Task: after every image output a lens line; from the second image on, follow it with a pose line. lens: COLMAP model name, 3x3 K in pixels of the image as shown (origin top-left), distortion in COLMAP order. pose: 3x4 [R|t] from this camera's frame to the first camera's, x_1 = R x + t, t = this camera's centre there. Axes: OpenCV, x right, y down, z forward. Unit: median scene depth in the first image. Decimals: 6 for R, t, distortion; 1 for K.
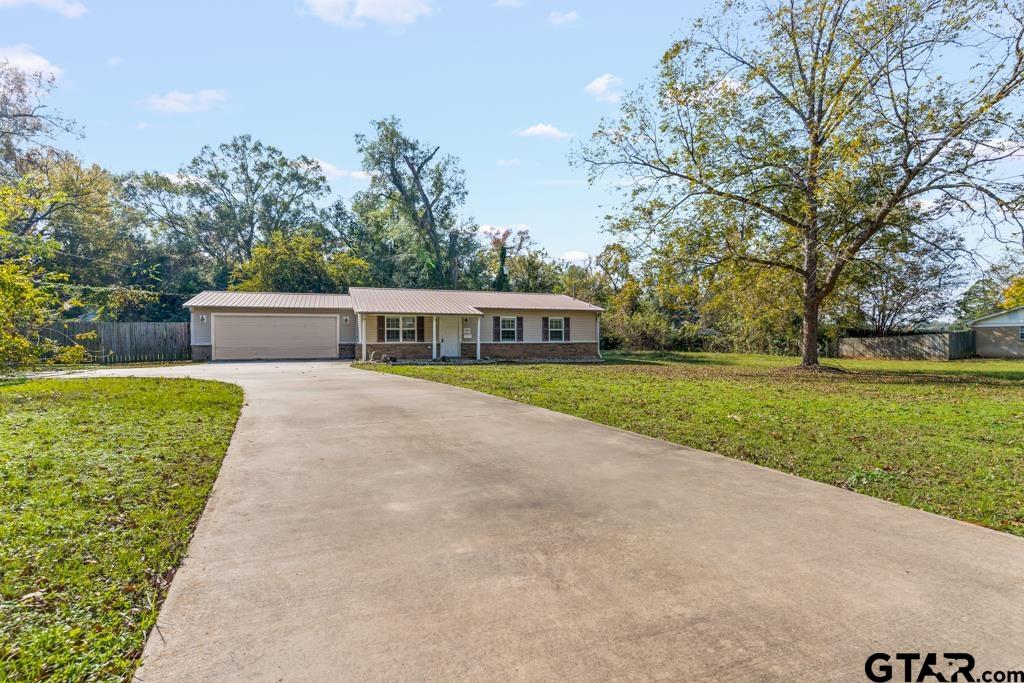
lens RADIAL K [[489.6, 0, 506.2], [0, 489.6, 337.1], [0, 0, 1]] dist [0.001770, 0.001289]
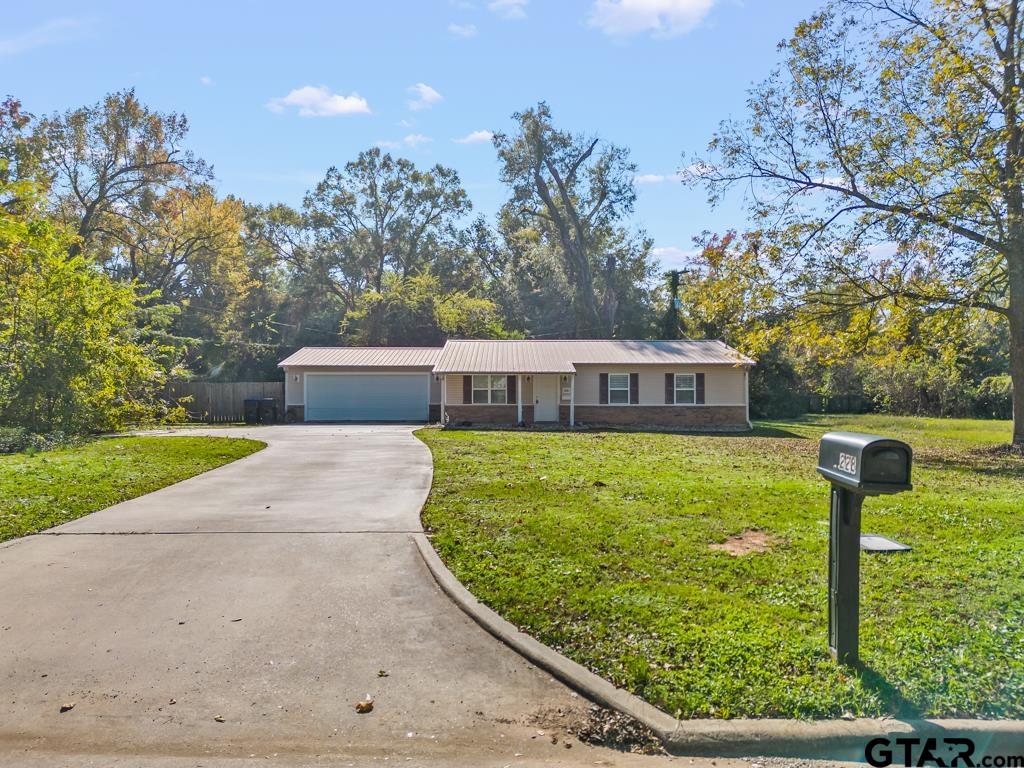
lens RADIAL K [[731.5, 0, 512.0], [0, 731.5, 384.0], [0, 0, 1]] dist [0.063595, -0.001339]
pose [[0.939648, -0.000219, -0.342143, 0.126693], [-0.001852, 0.999982, -0.005725, -0.008399], [0.342138, 0.006013, 0.939631, -0.100662]]
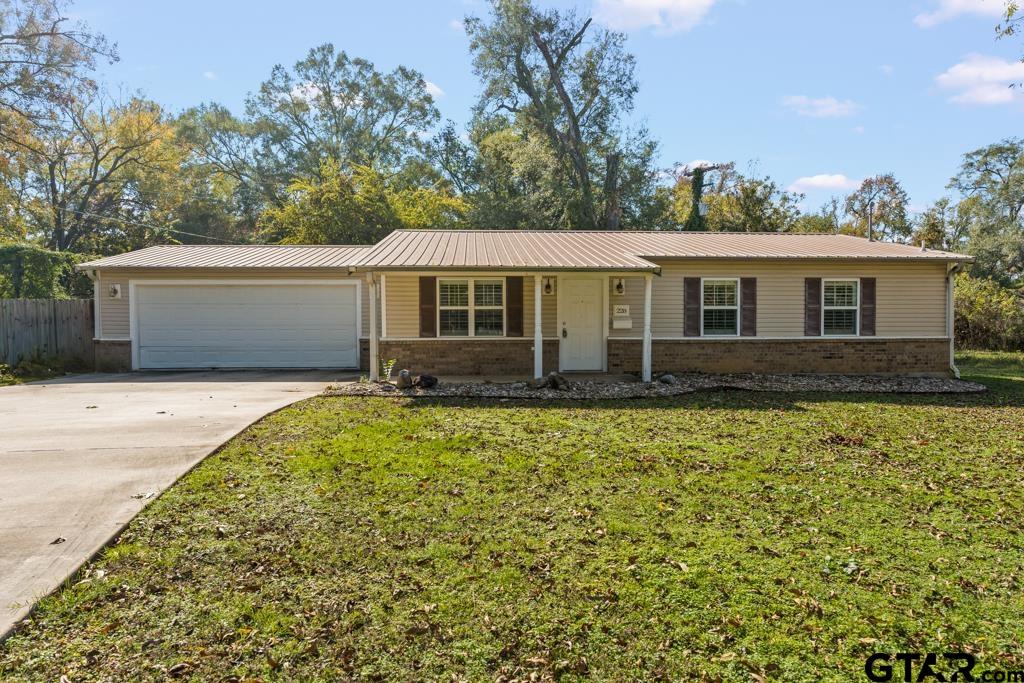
lens RADIAL K [[610.7, 0, 512.0], [0, 610.7, 341.5], [0, 0, 1]] dist [-0.006288, -0.001103]
pose [[0.958345, 0.007622, -0.285512, -0.008732], [0.000293, 0.999617, 0.027669, -0.000517], [0.285613, -0.026600, 0.957976, 0.220583]]
